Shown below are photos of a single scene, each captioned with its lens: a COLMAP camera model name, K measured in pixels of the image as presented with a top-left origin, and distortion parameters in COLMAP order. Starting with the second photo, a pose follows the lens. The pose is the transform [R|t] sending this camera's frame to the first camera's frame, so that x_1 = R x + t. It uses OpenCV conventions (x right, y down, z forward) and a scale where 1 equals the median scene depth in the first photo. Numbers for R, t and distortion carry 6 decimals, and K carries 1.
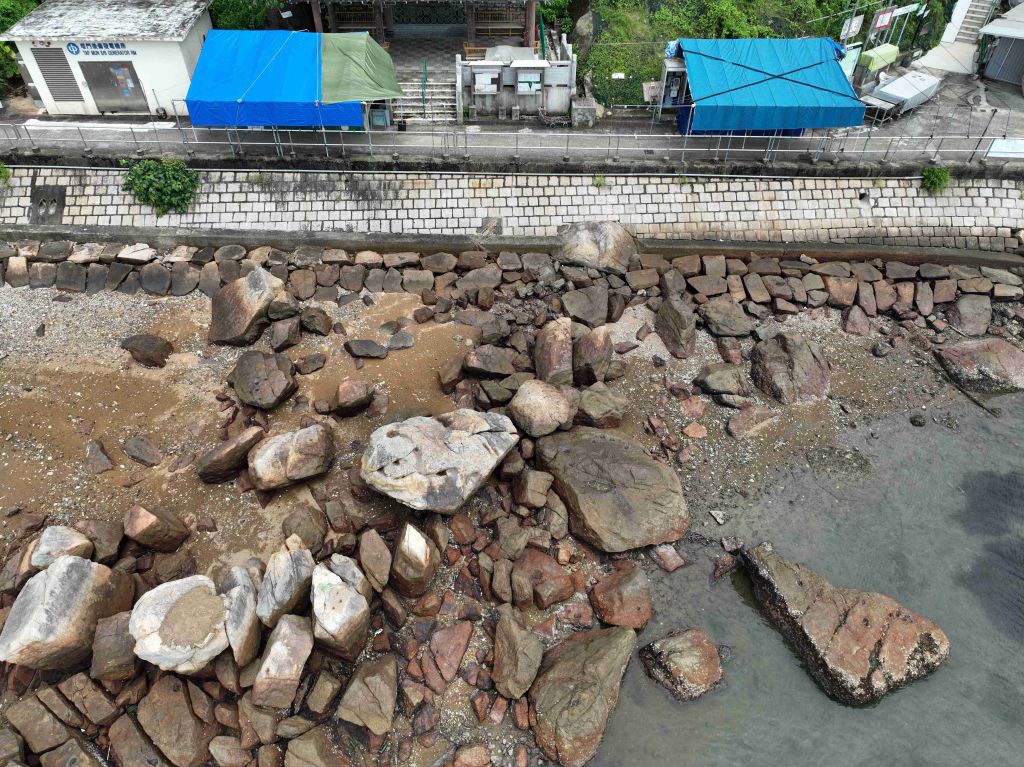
lens RADIAL K [[724.8, 0, 515.1], [0, 724.8, 384.0], [0, 0, 1]] dist [-0.000833, 0.018030]
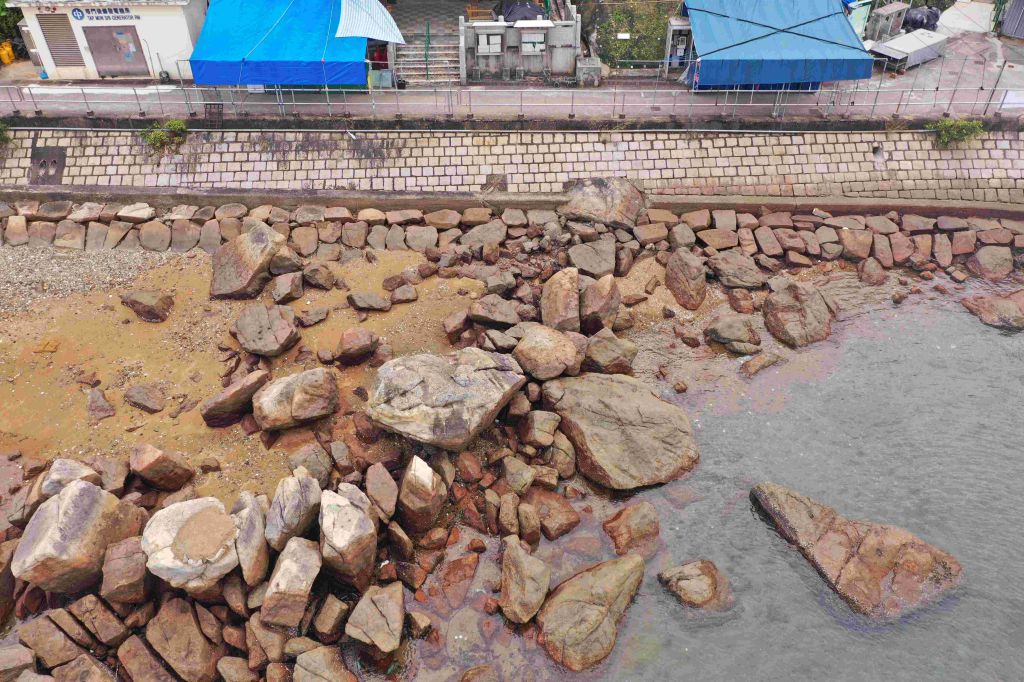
lens RADIAL K [[821.0, 0, 513.1], [0, 821.0, 338.4], [0, 0, 1]] dist [0.016793, -0.000208]
pose [[0.999903, -0.007715, -0.011619, 0.001887], [0.006758, 0.996749, -0.080282, 0.082225], [0.012201, 0.080196, 0.996704, -0.093608]]
